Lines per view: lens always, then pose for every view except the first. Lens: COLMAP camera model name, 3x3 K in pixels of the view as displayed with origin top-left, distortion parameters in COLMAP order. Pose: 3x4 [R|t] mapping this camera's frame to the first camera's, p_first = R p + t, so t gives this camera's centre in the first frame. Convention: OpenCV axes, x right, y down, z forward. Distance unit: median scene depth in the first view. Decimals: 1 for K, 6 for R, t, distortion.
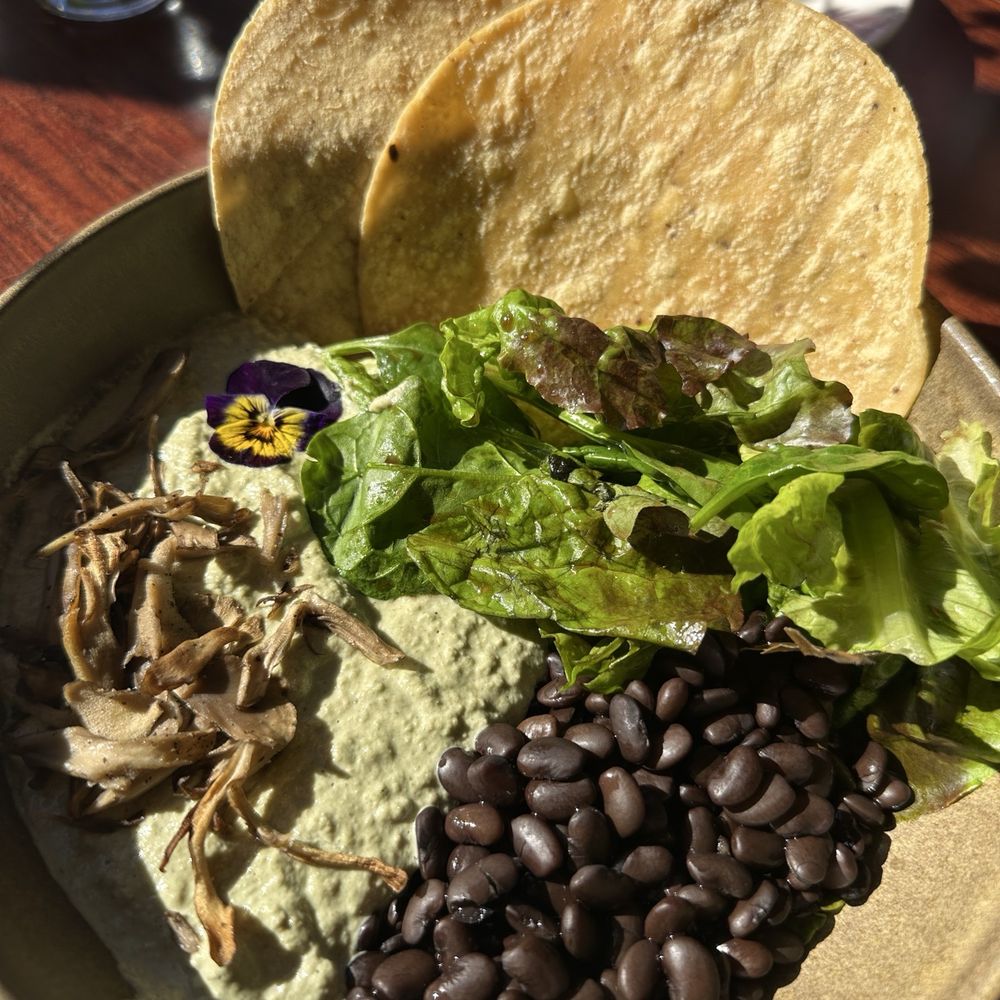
lens RADIAL K [[931.8, 0, 500.0], [0, 931.8, 500.0], [0, 0, 1]] dist [0.152791, -0.417973]
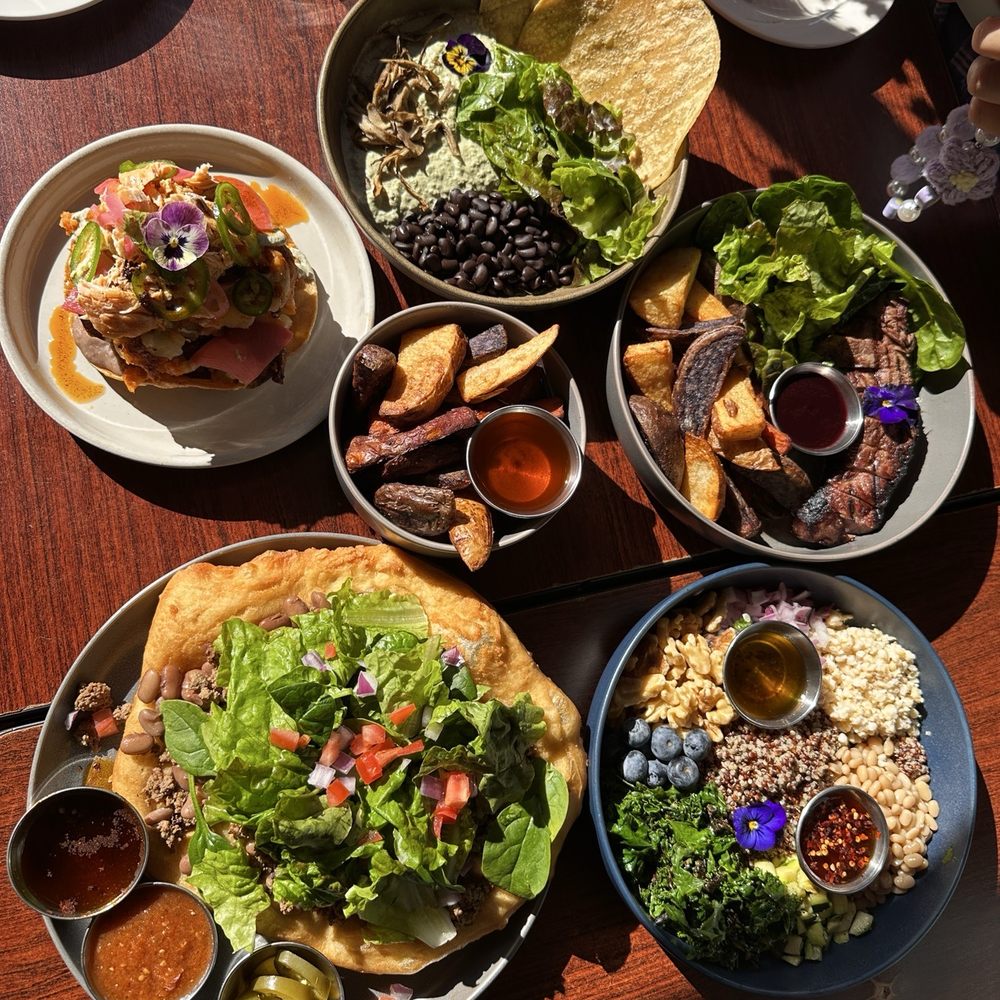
lens RADIAL K [[931.8, 0, 500.0], [0, 931.8, 500.0], [0, 0, 1]] dist [0.152791, -0.417973]
pose [[0.835937, 0.548655, 0.013718, 0.590749], [-0.524092, 0.790594, 0.316683, 0.007905], [0.162904, -0.271917, 0.948432, -2.258434]]
